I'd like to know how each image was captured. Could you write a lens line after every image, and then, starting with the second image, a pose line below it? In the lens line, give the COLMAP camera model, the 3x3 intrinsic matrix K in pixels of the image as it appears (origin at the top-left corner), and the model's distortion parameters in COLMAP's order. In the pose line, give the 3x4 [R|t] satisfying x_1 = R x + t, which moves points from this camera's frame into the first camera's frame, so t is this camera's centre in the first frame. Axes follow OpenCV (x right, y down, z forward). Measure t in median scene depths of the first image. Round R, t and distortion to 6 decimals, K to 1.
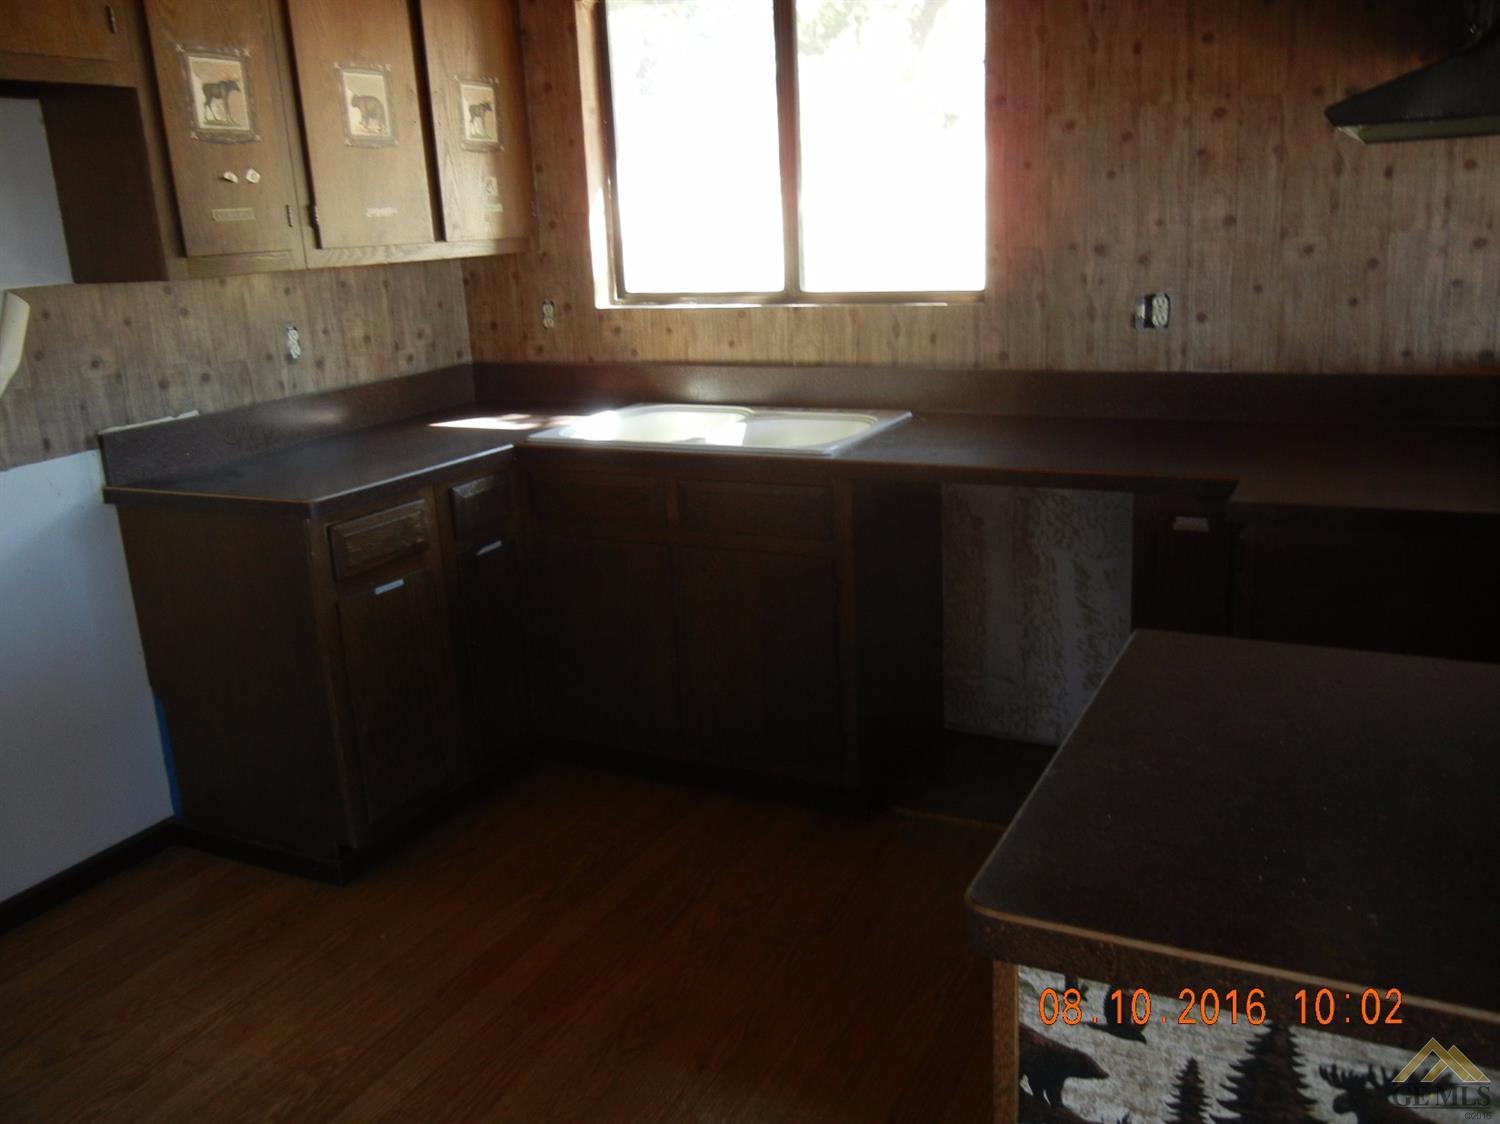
lens RADIAL K [[1284.9, 0, 762.5], [0, 1284.9, 575.1], [0, 0, 1]] dist [-0.007836, 0.014127]
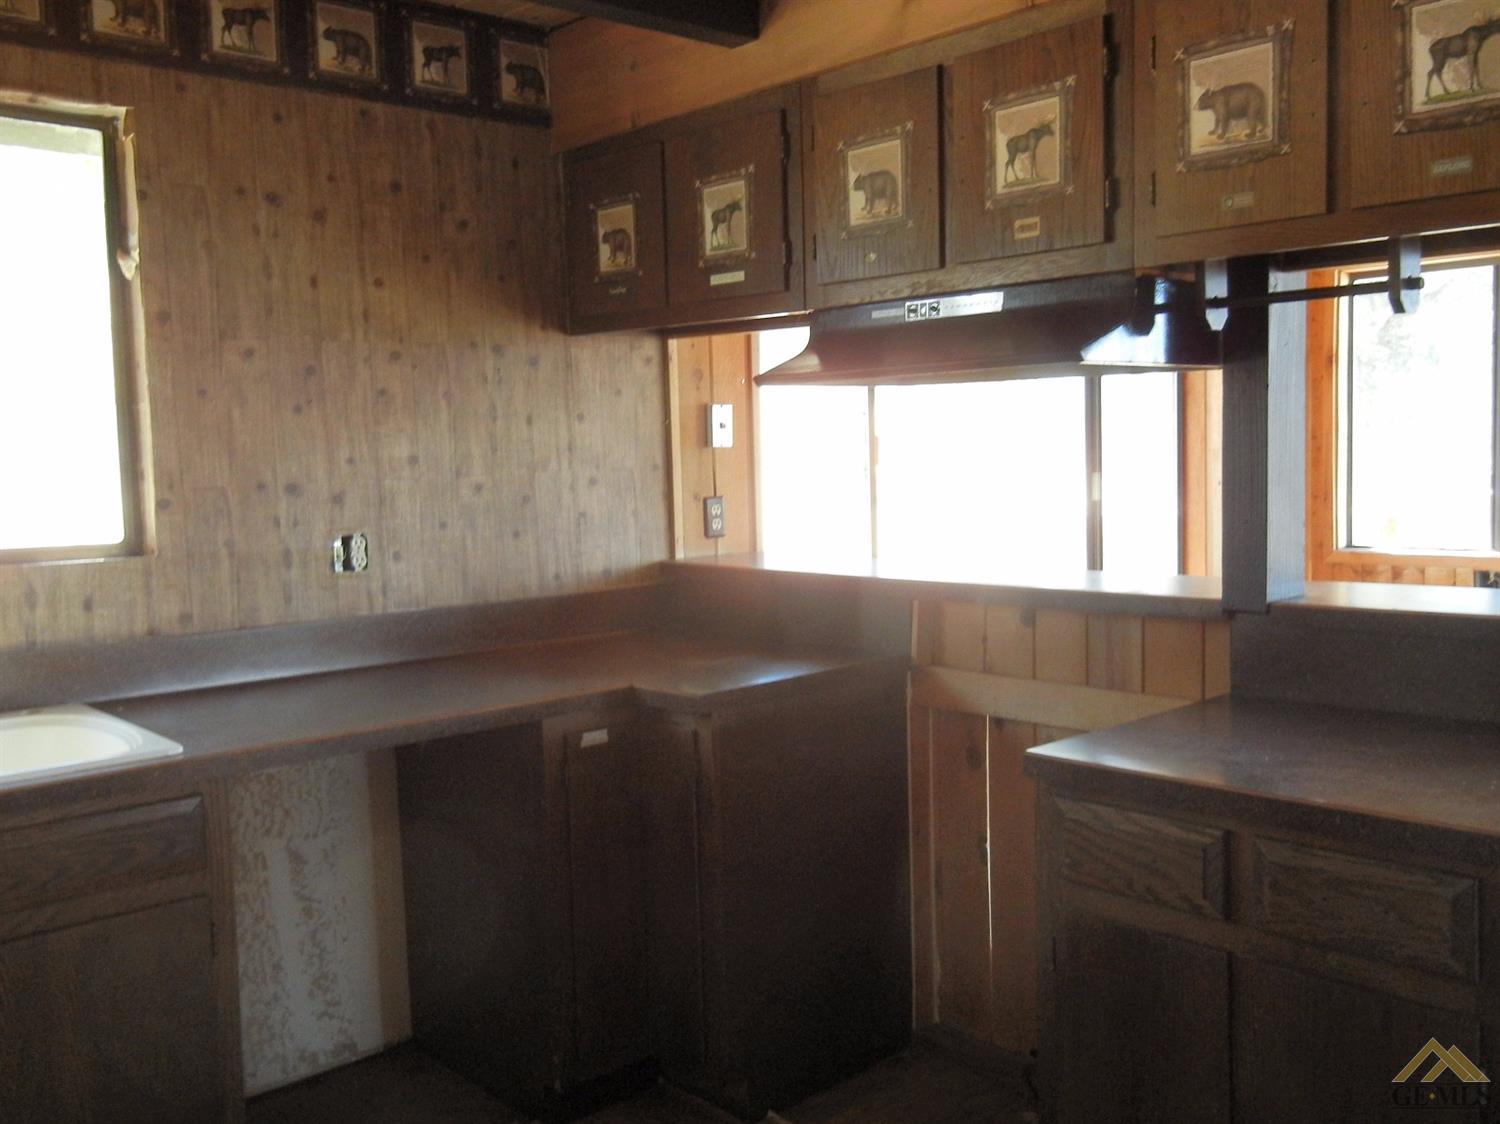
lens RADIAL K [[1379.3, 0, 751.7], [0, 1379.3, 570.9], [0, 0, 1]] dist [-0.009824, 0.000000]
pose [[0.348419, -0.046291, 0.936195, -0.519329], [0.259143, 0.964608, -0.048748, -0.067443], [-0.900805, 0.259594, 0.348084, 0.385214]]
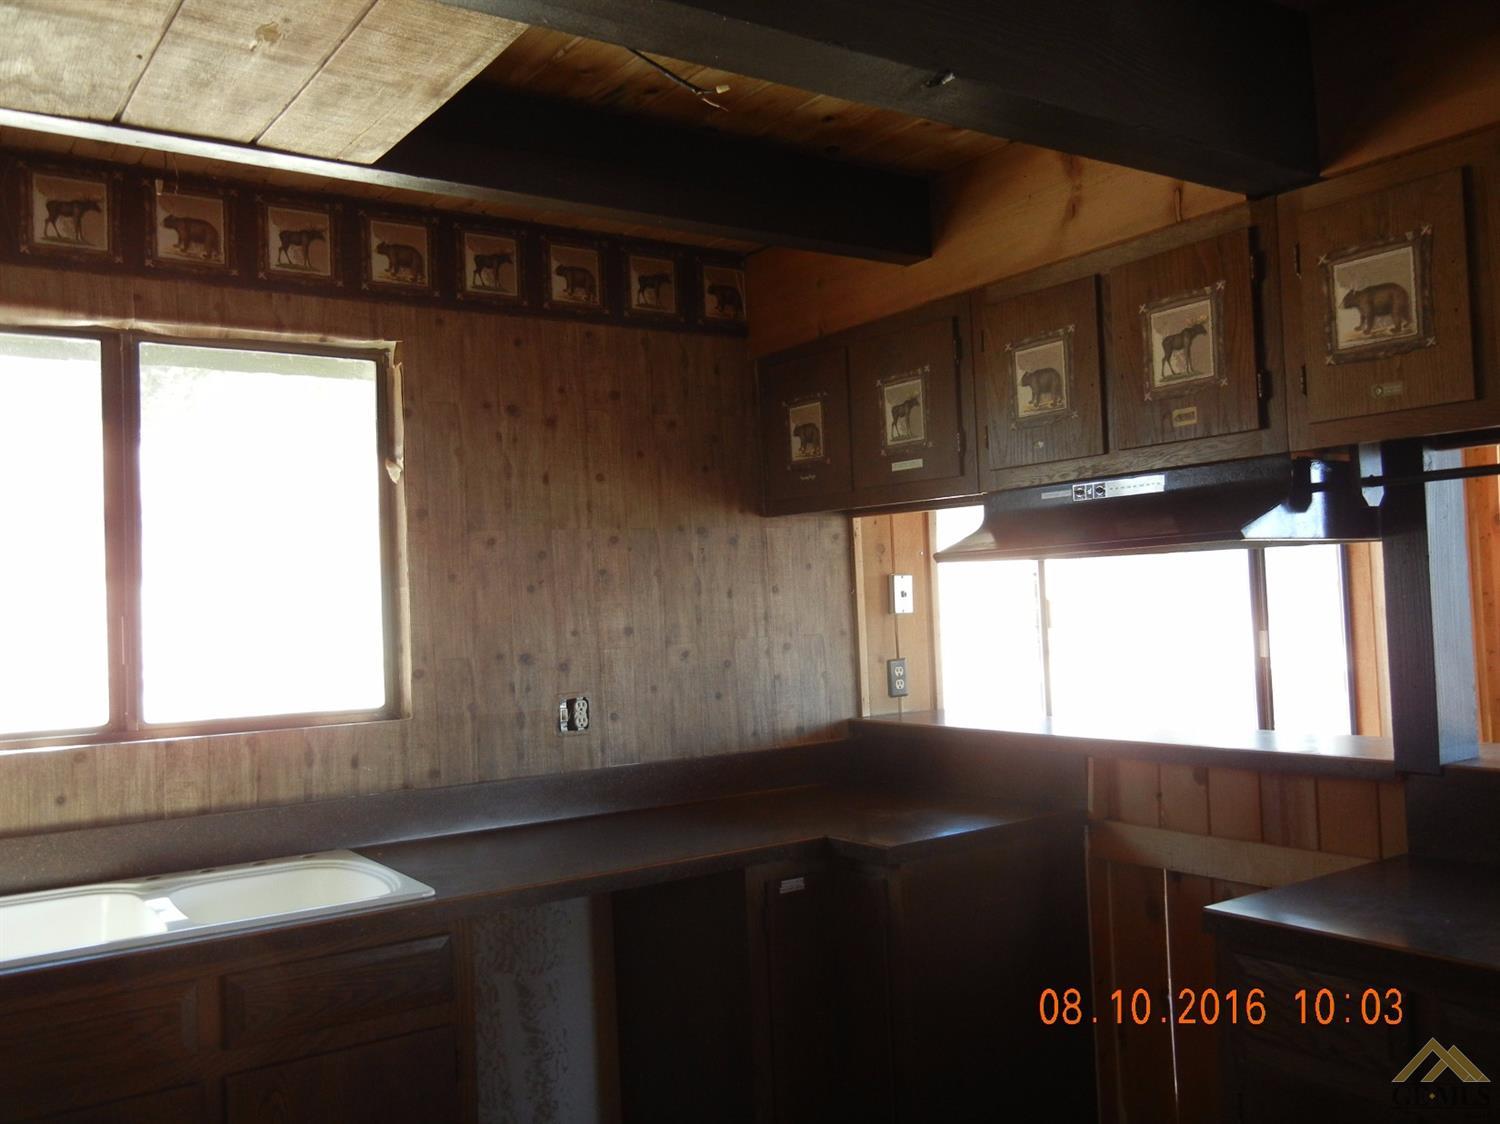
lens RADIAL K [[1284.9, 0, 739.3], [0, 1284.9, 577.7], [0, 0, 1]] dist [-0.007836, 0.014127]
pose [[0.480181, 0.047496, 0.875883, -0.544837], [0.253875, 0.948271, -0.190602, -0.075553], [-0.839627, 0.313889, 0.443283, 0.377700]]
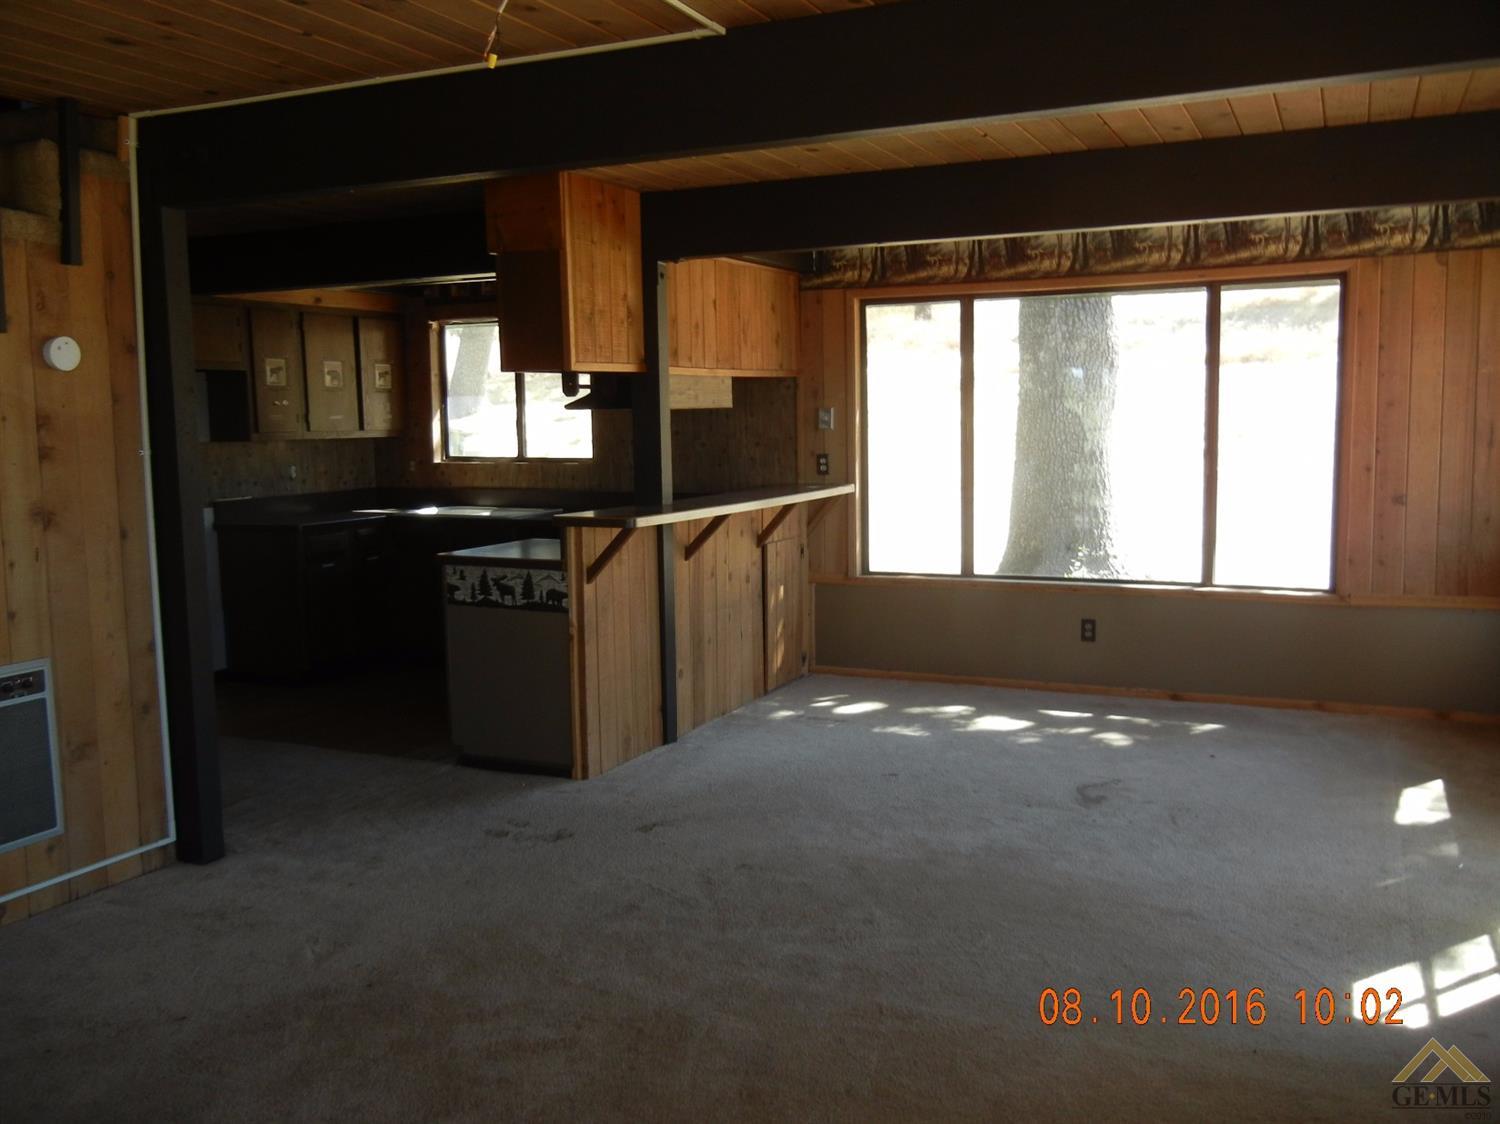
lens RADIAL K [[1284.9, 0, 758.7], [0, 1284.9, 576.9], [0, 0, 1]] dist [-0.007836, 0.014127]
pose [[0.998926, 0.029122, 0.036027, 0.414159], [-0.023466, 0.988632, -0.148511, 0.349302], [-0.039942, 0.147506, 0.988254, -1.358243]]
